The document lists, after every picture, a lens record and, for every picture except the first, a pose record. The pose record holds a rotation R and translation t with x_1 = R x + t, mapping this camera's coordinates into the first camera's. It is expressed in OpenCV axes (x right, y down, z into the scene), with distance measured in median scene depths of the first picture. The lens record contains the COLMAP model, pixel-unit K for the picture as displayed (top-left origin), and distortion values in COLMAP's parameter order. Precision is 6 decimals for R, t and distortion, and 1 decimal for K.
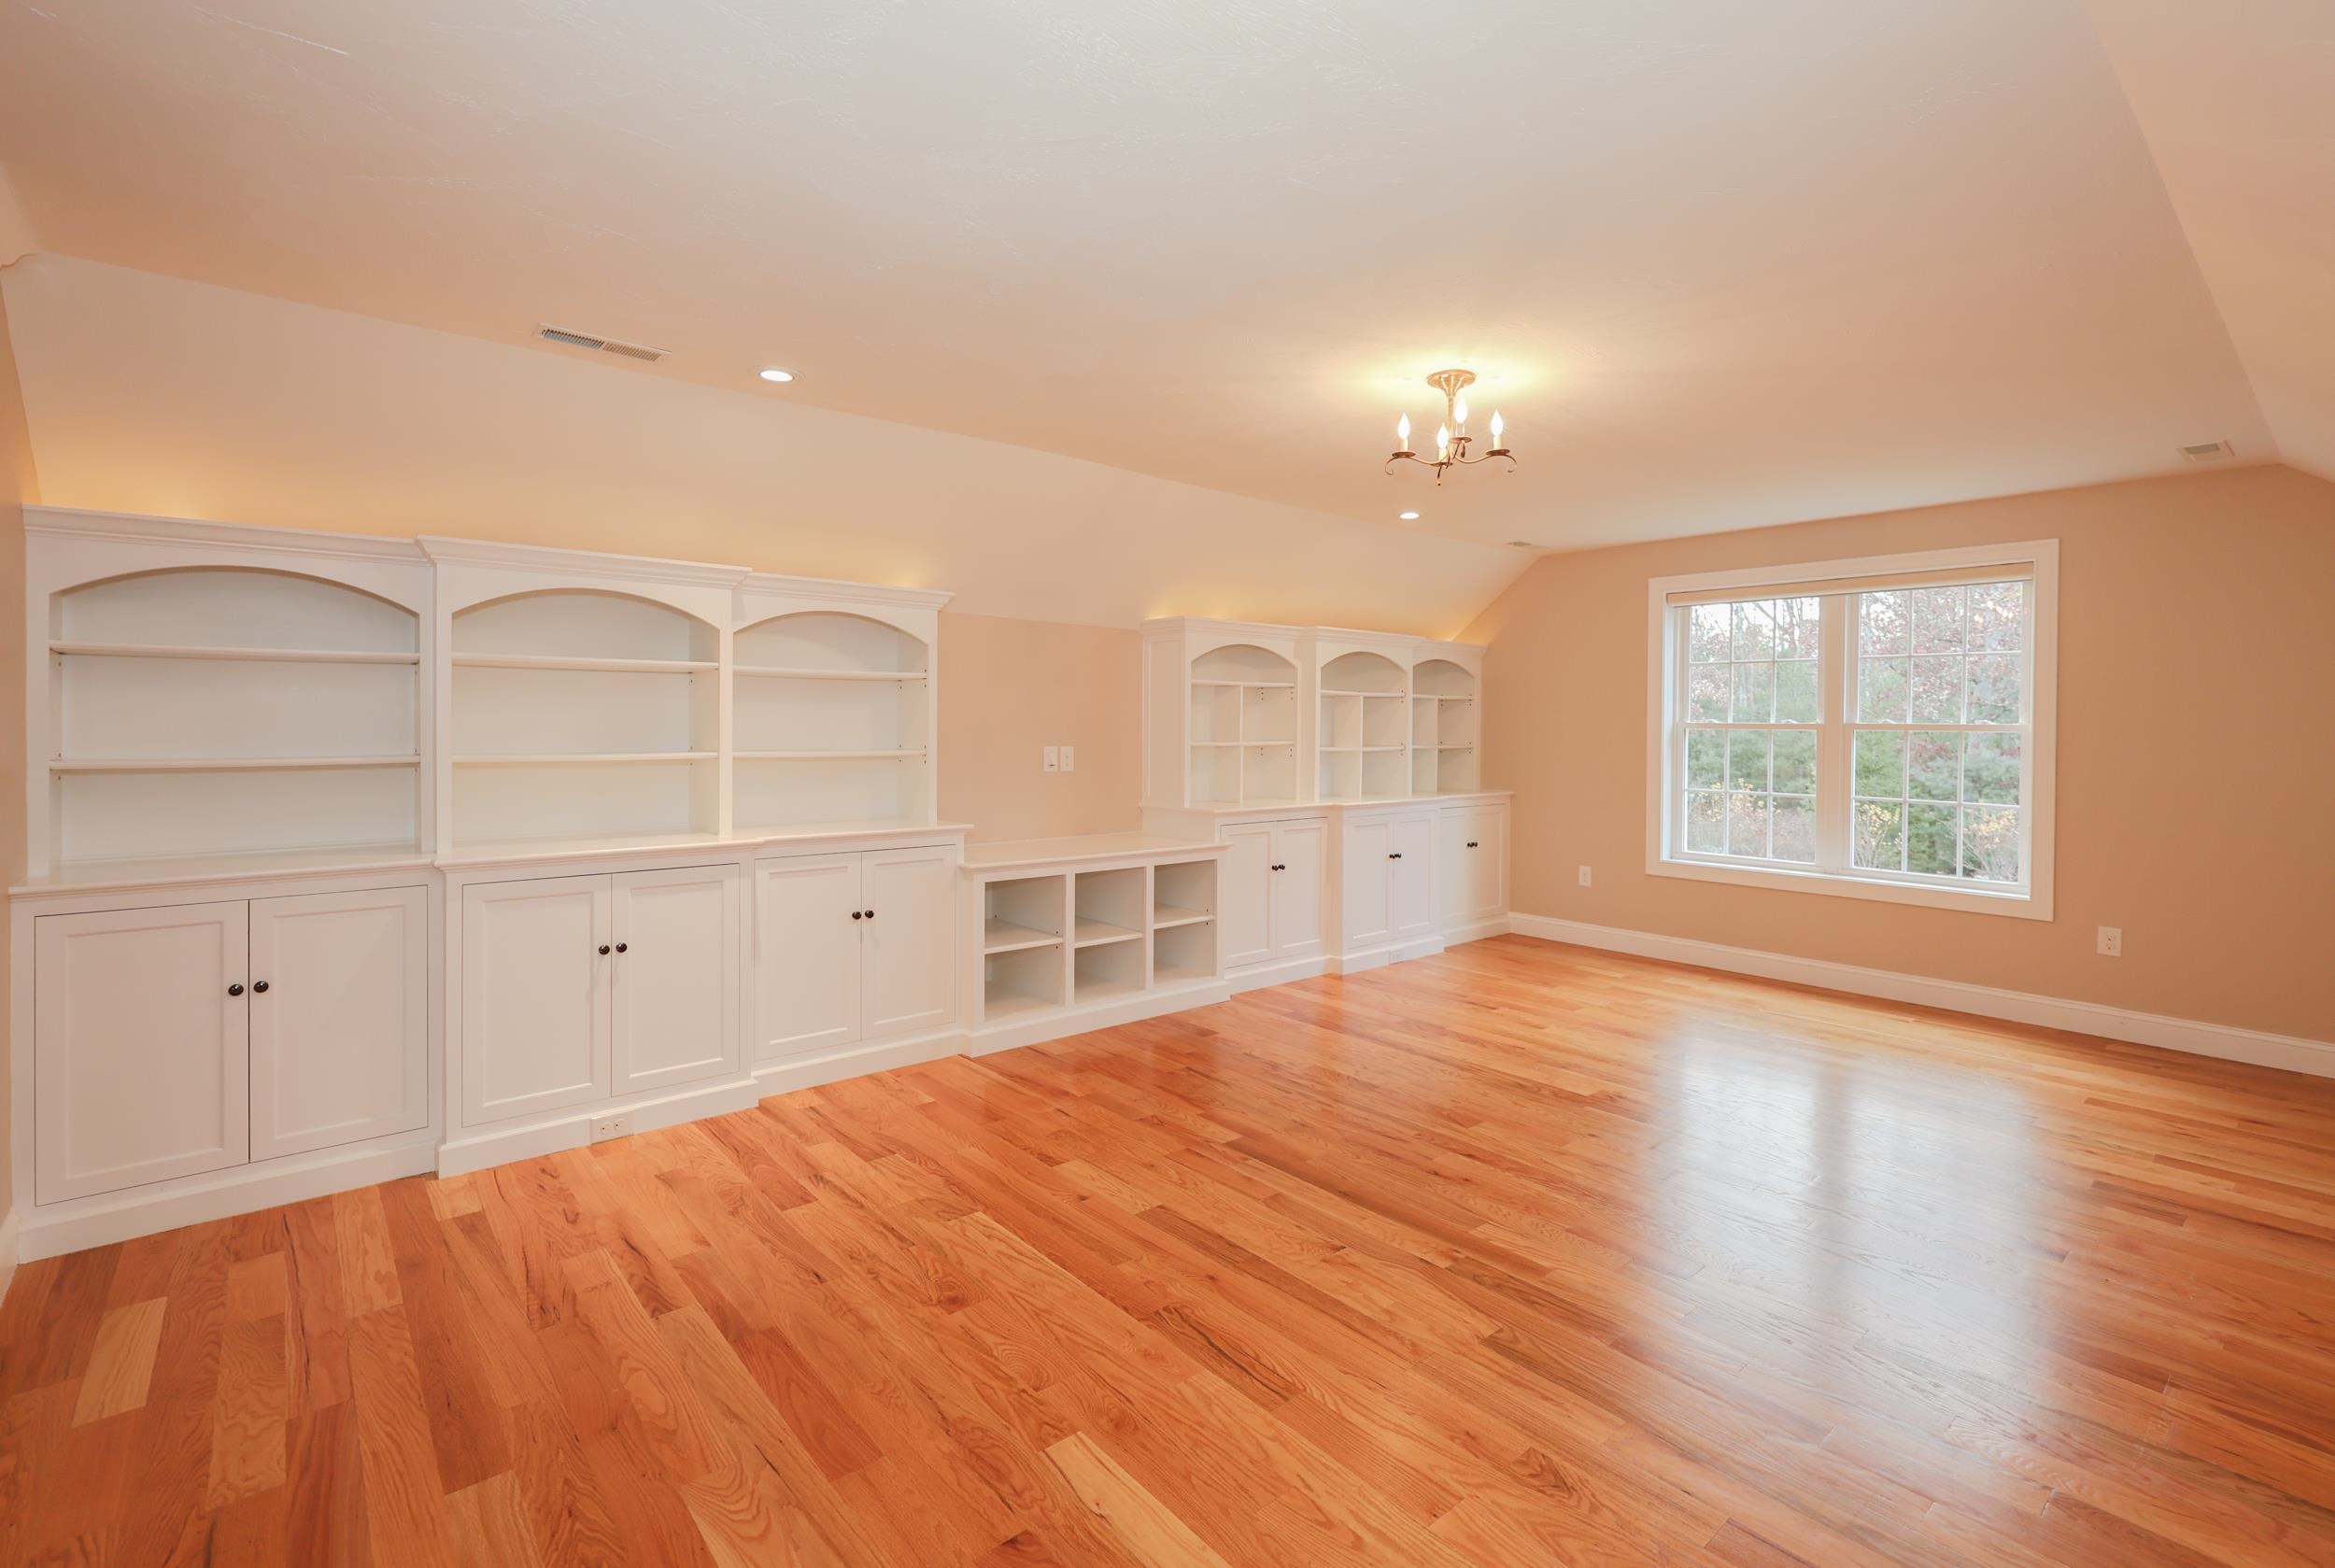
lens RADIAL K [[1048.1, 0, 1175.7], [0, 1048.1, 740.5], [0, 0, 1]] dist [0.001598, 0.000091]
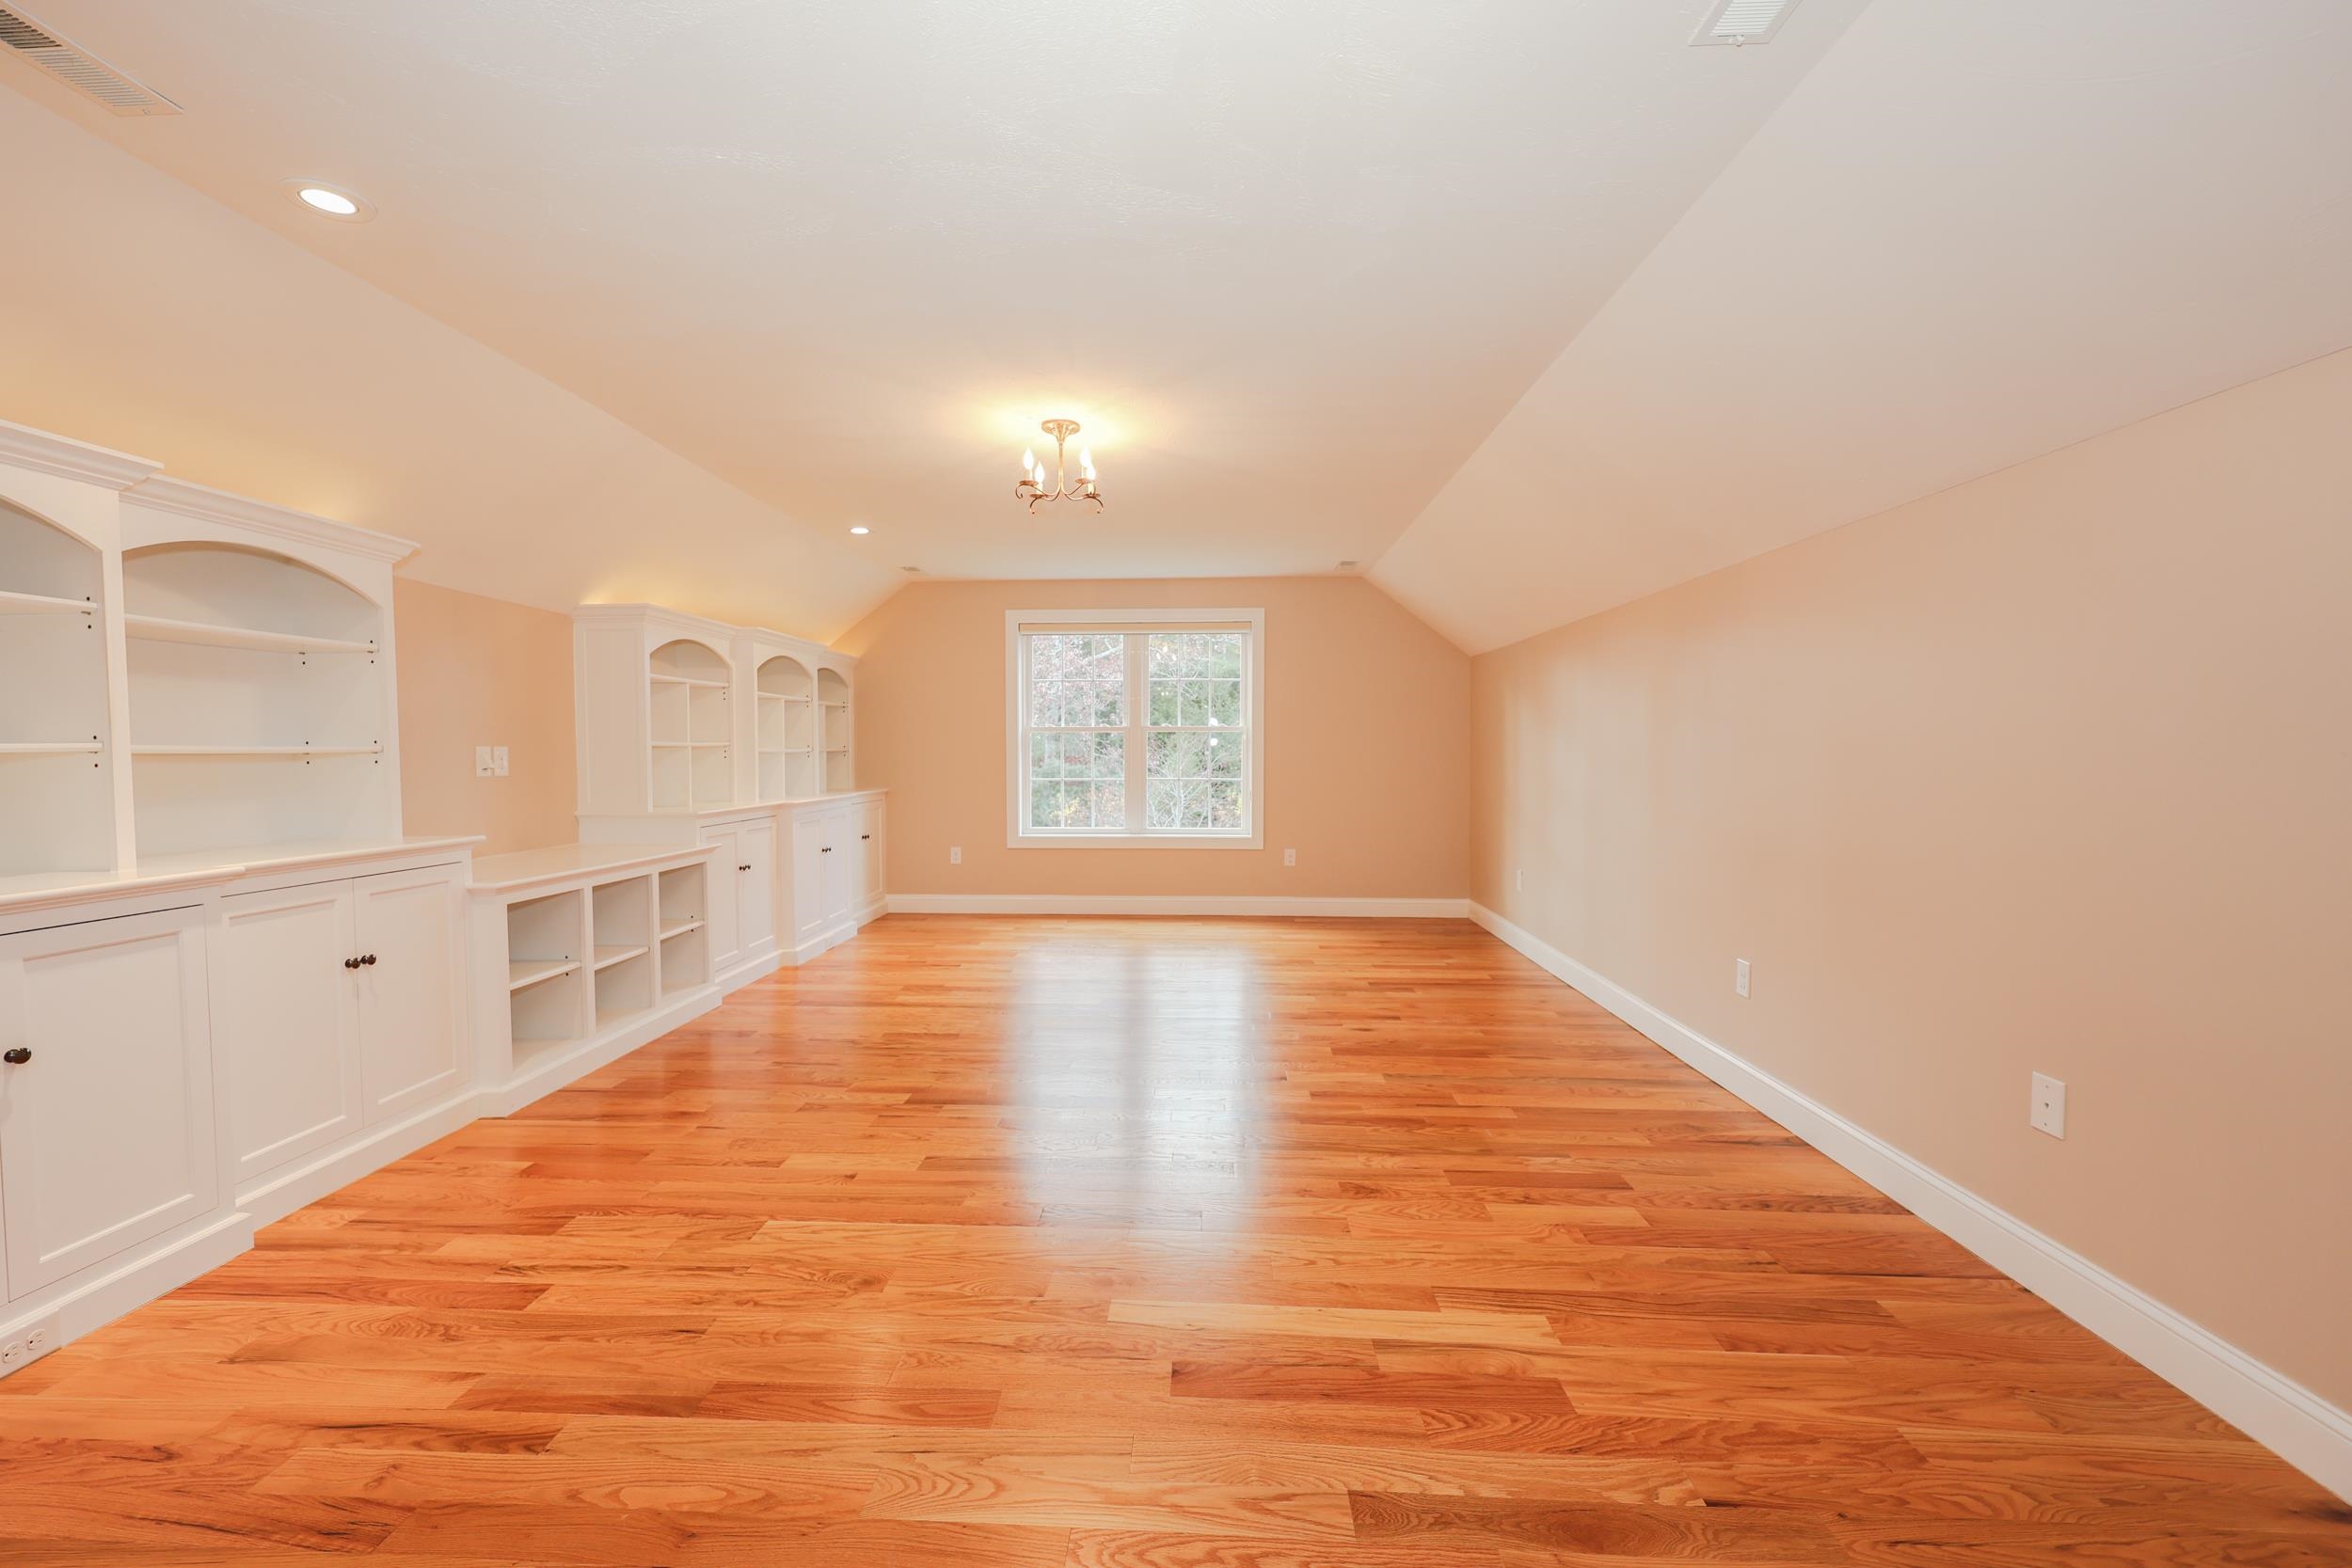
lens RADIAL K [[958.5, 0, 1167.8], [0, 958.5, 790.3], [0, 0, 1]] dist [0.000145, 0.000385]
pose [[0.698349, -0.041684, 0.714543, -0.357410], [0.018368, 0.999018, 0.040327, 0.025193], [-0.715522, -0.015038, 0.698429, 0.102943]]
